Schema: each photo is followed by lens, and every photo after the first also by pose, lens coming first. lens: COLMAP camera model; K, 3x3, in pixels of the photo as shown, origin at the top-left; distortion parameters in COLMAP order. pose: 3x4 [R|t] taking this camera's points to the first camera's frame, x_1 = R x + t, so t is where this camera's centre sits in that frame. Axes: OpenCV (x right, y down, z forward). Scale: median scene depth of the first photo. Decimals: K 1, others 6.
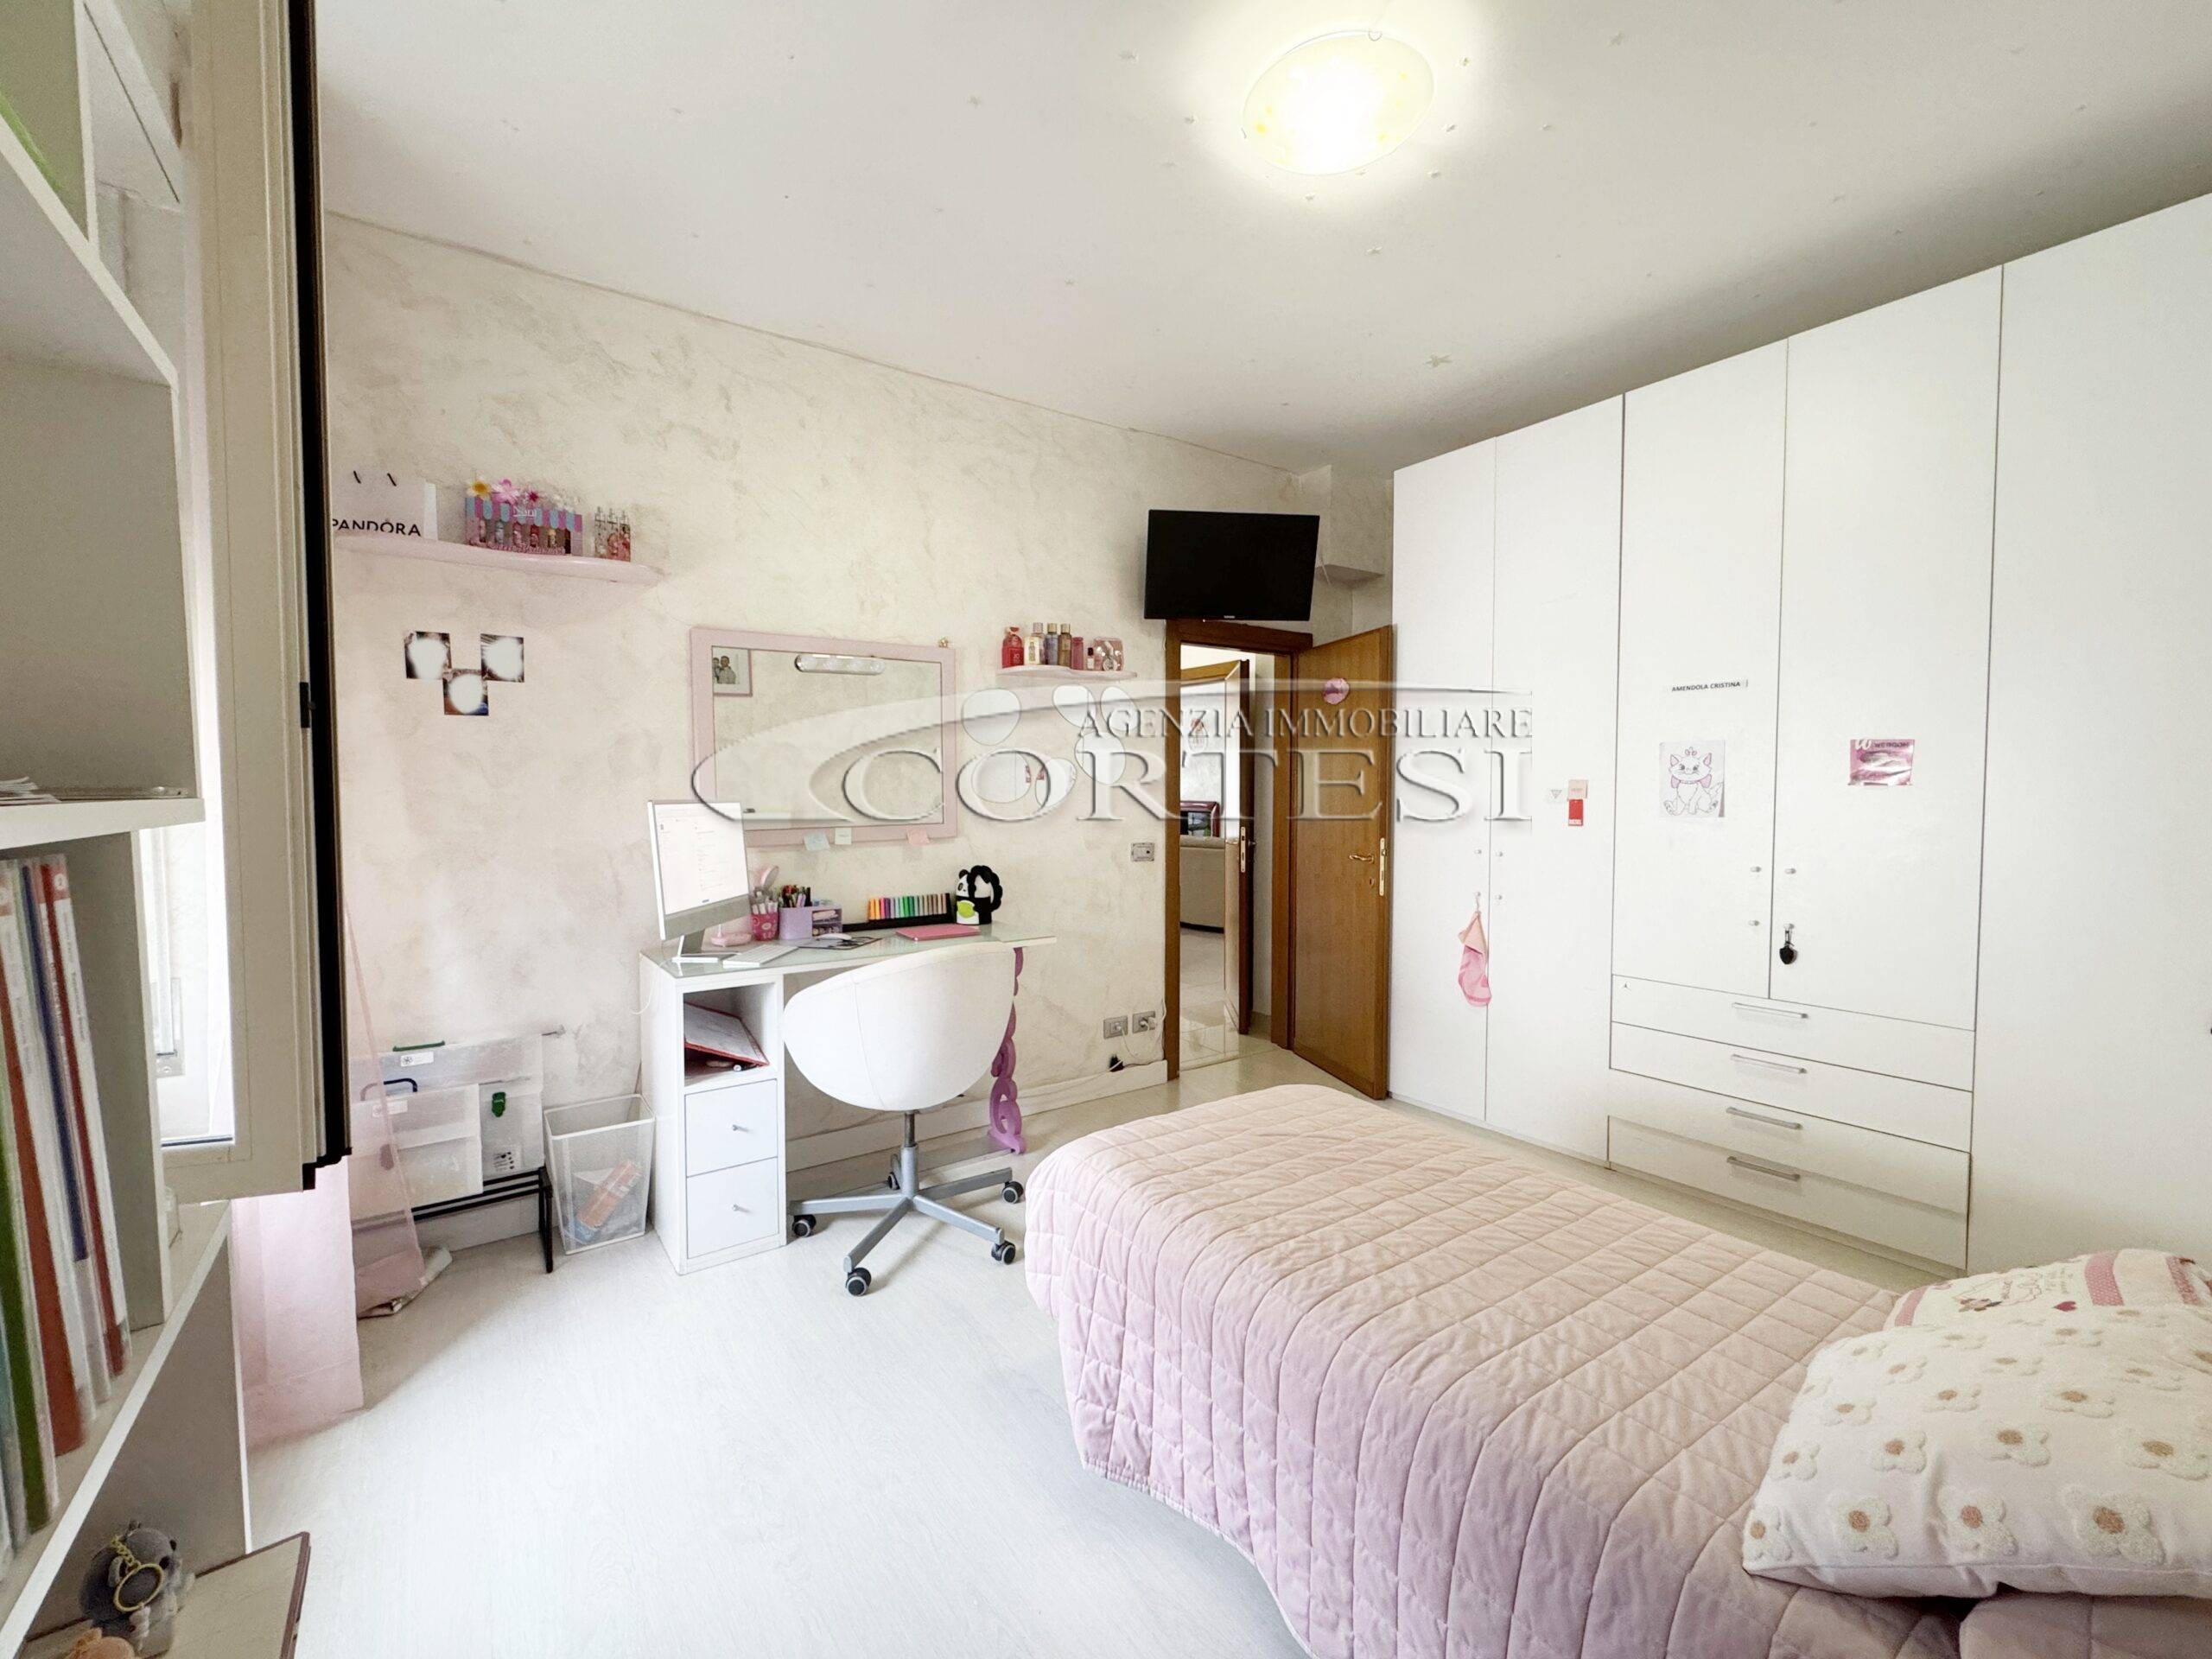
lens RADIAL K [[915.4, 0, 1103.4], [0, 915.4, 835.2], [0, 0, 1]] dist [0.002990, -0.000033]
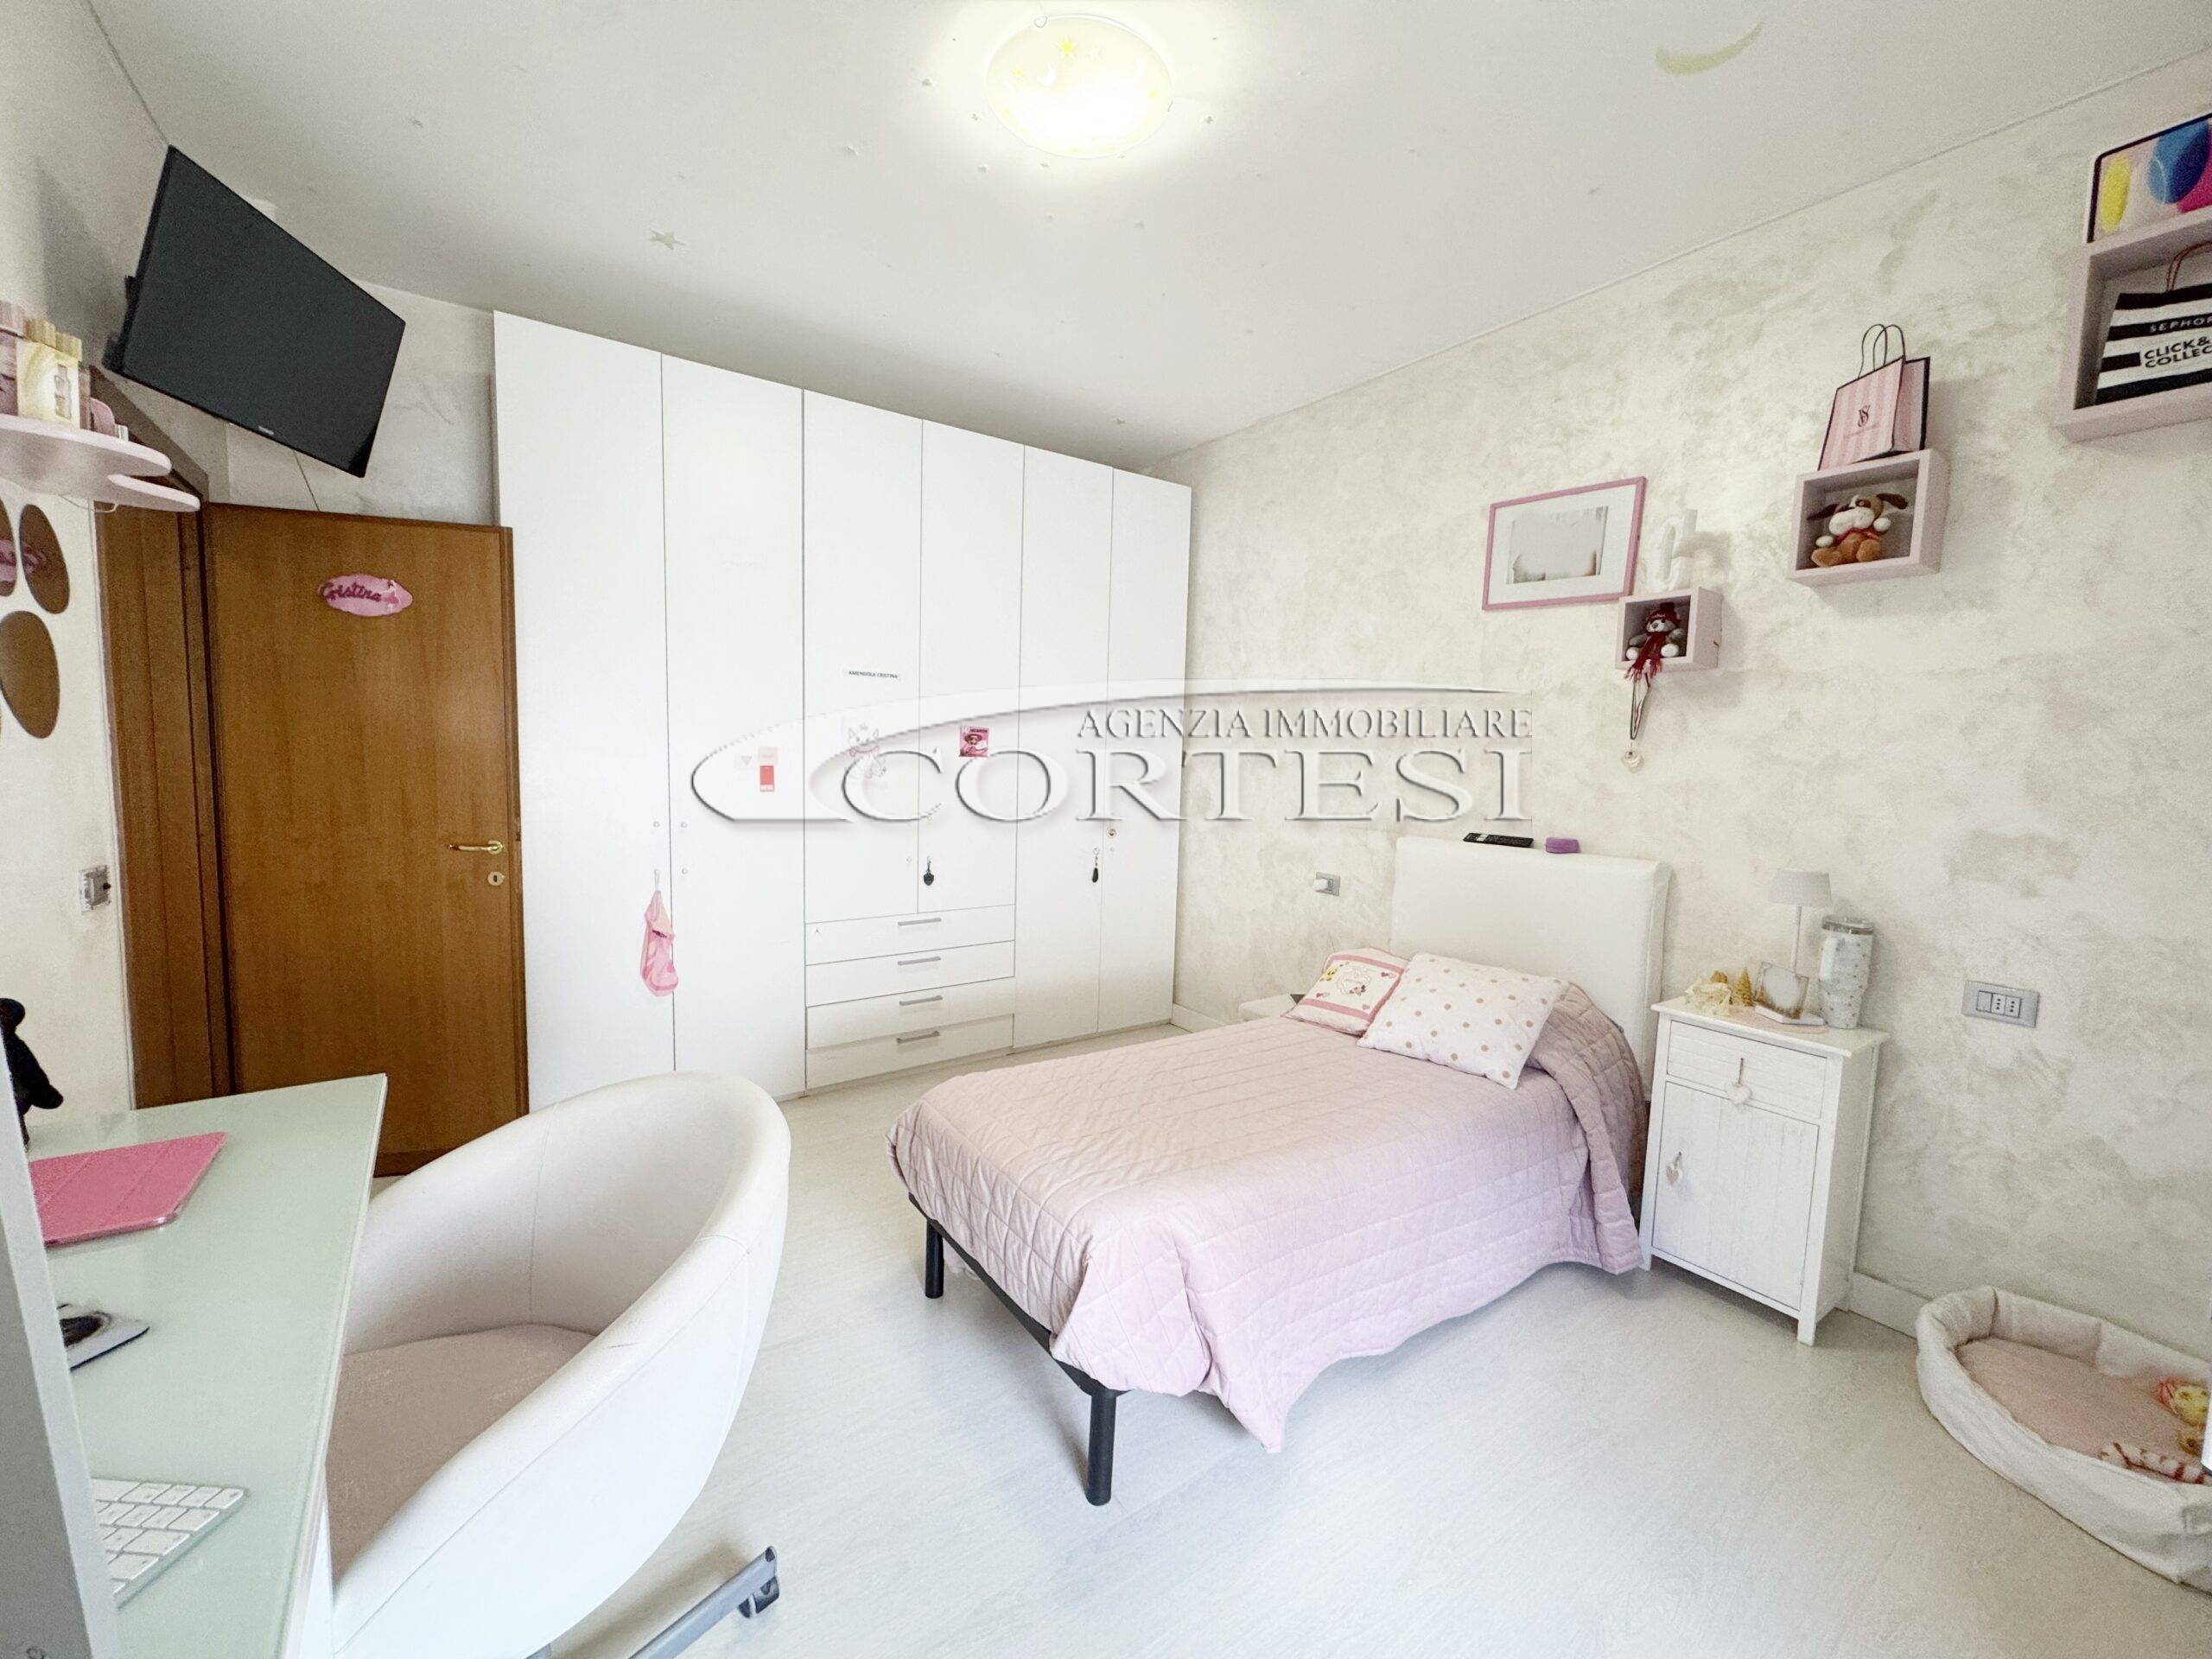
lens RADIAL K [[915.4, 0, 1126.8], [0, 915.4, 835.6], [0, 0, 1]] dist [0.002990, -0.000033]
pose [[-0.025126, -0.096886, 0.994978, -0.524250], [0.014329, 0.995155, 0.097265, -0.054580], [-0.999582, 0.016701, -0.023616, 0.607662]]
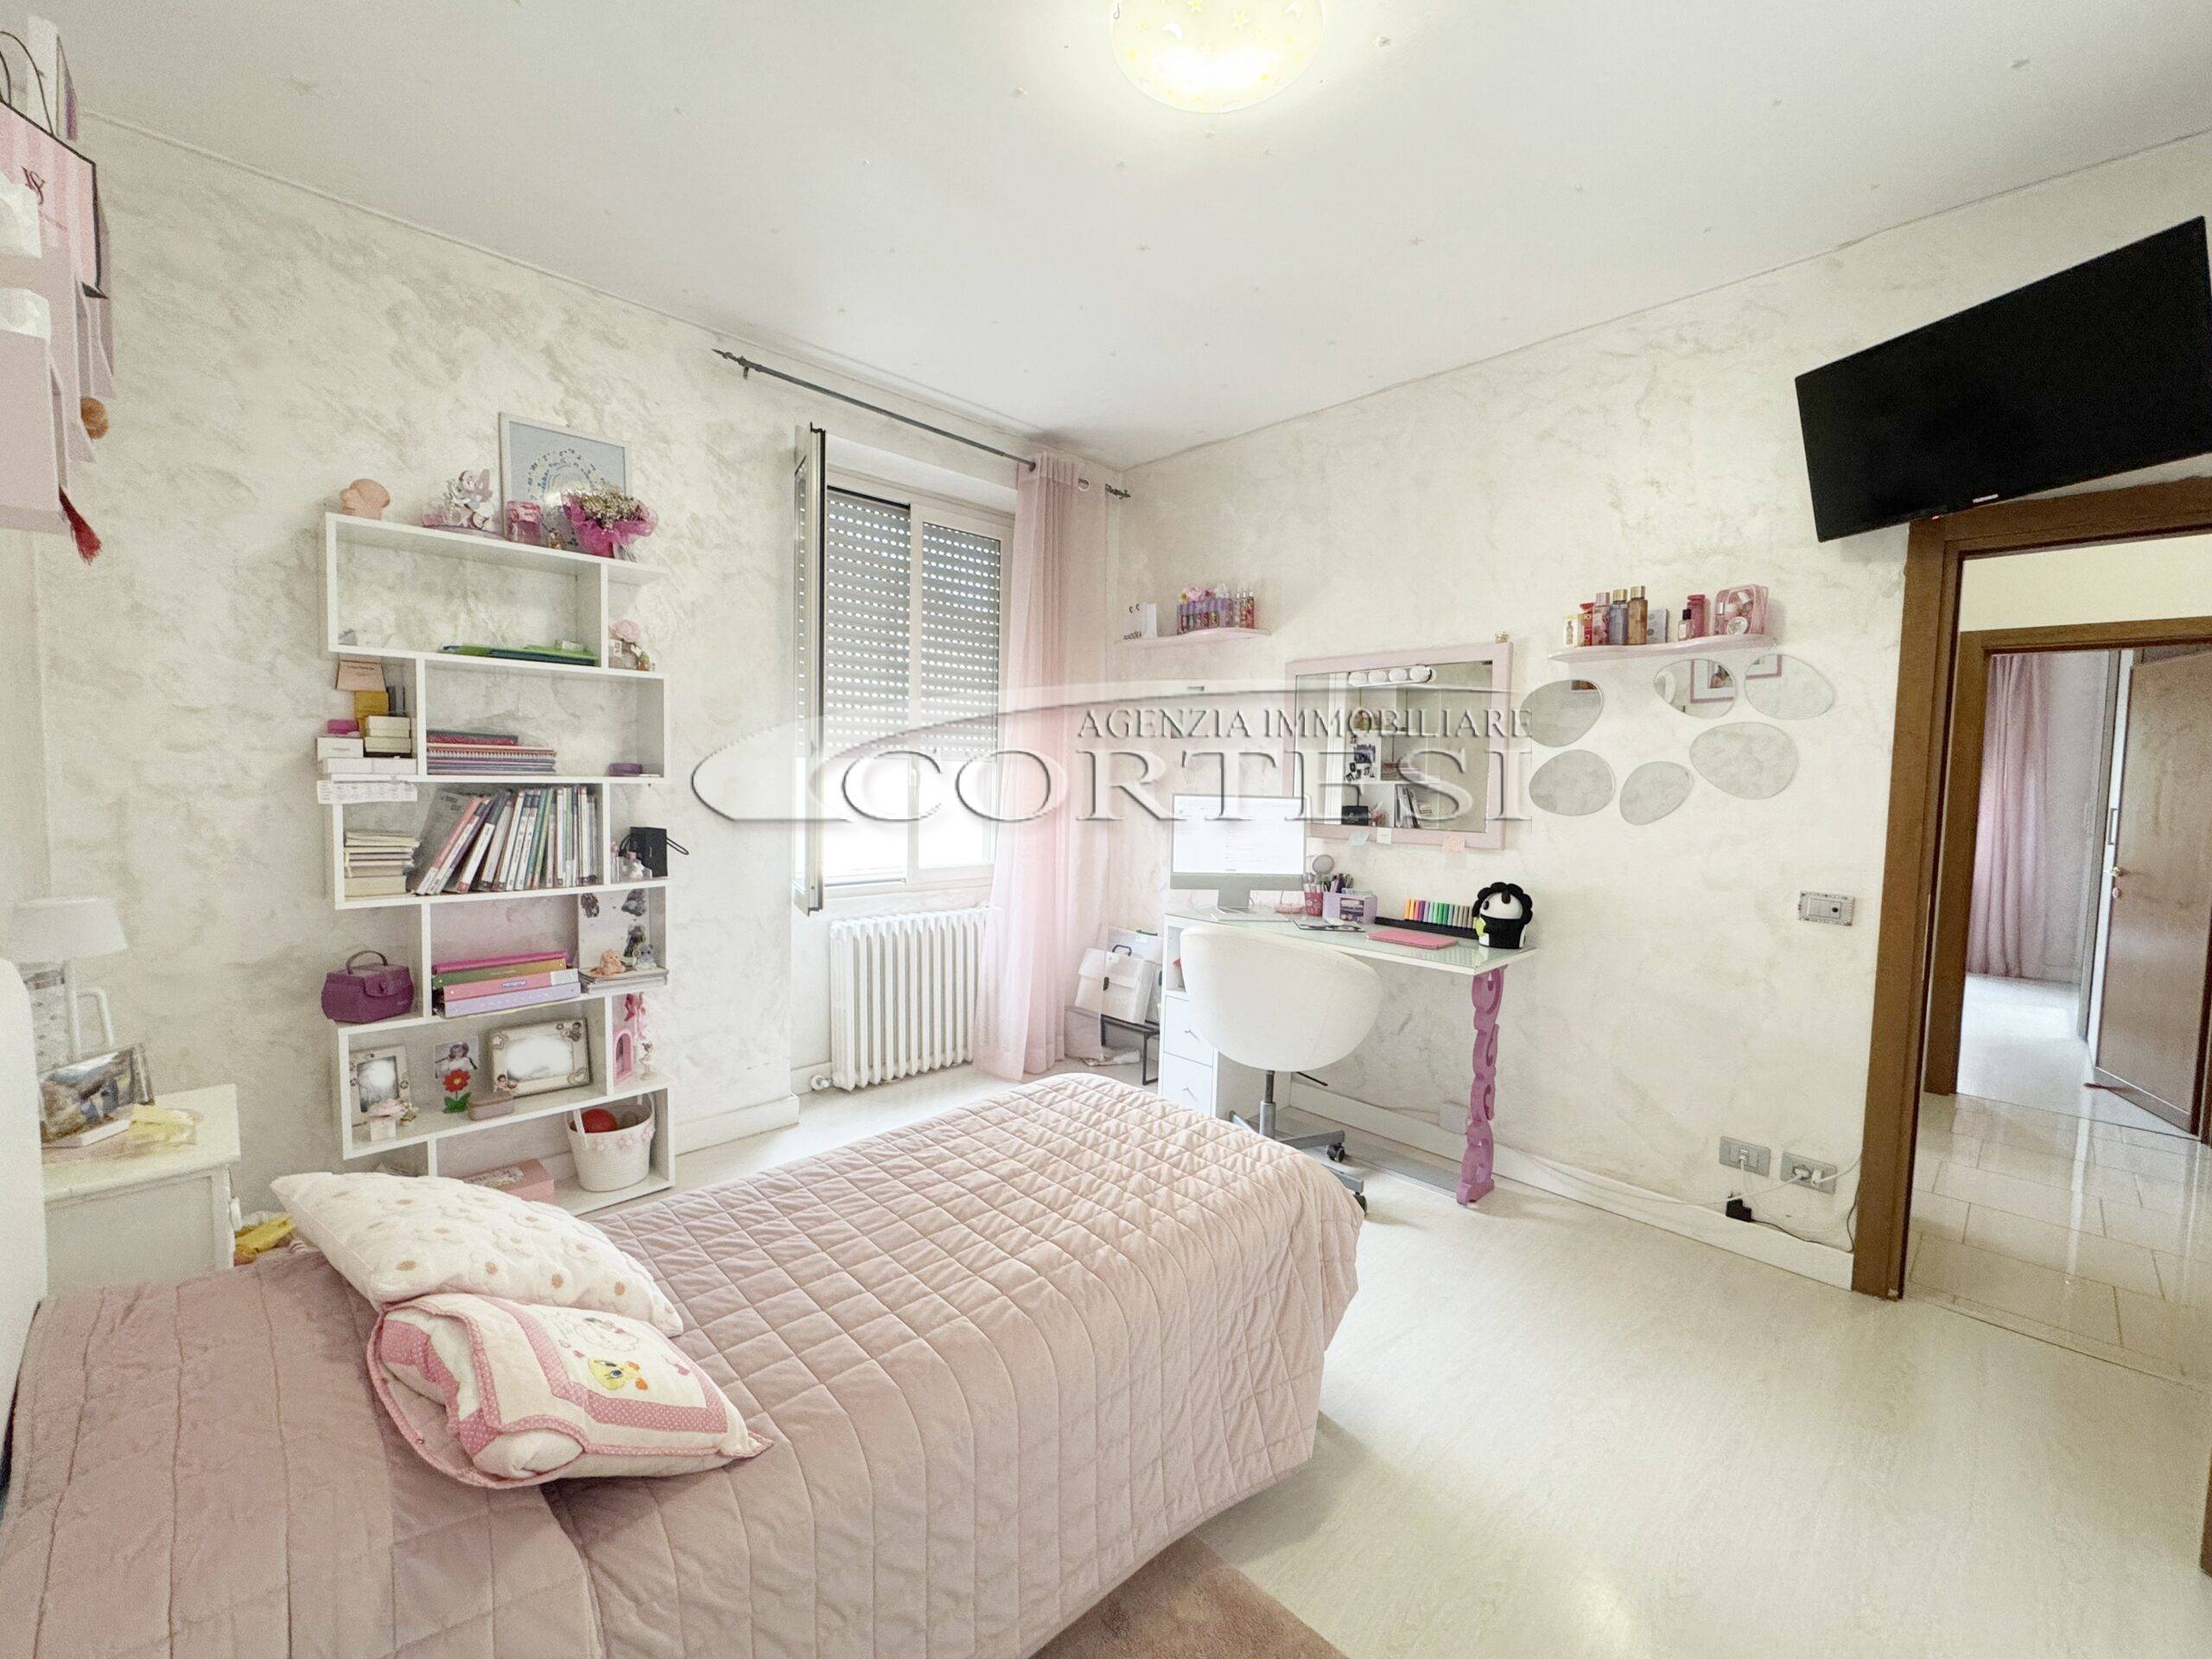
lens RADIAL K [[915.4, 0, 1115.2], [0, 915.4, 823.6], [0, 0, 1]] dist [0.002990, -0.000033]
pose [[0.167042, 0.067284, -0.983651, 0.723176], [-0.068673, 0.996040, 0.056470, -0.052330], [0.983555, 0.058118, 0.171001, 0.503329]]
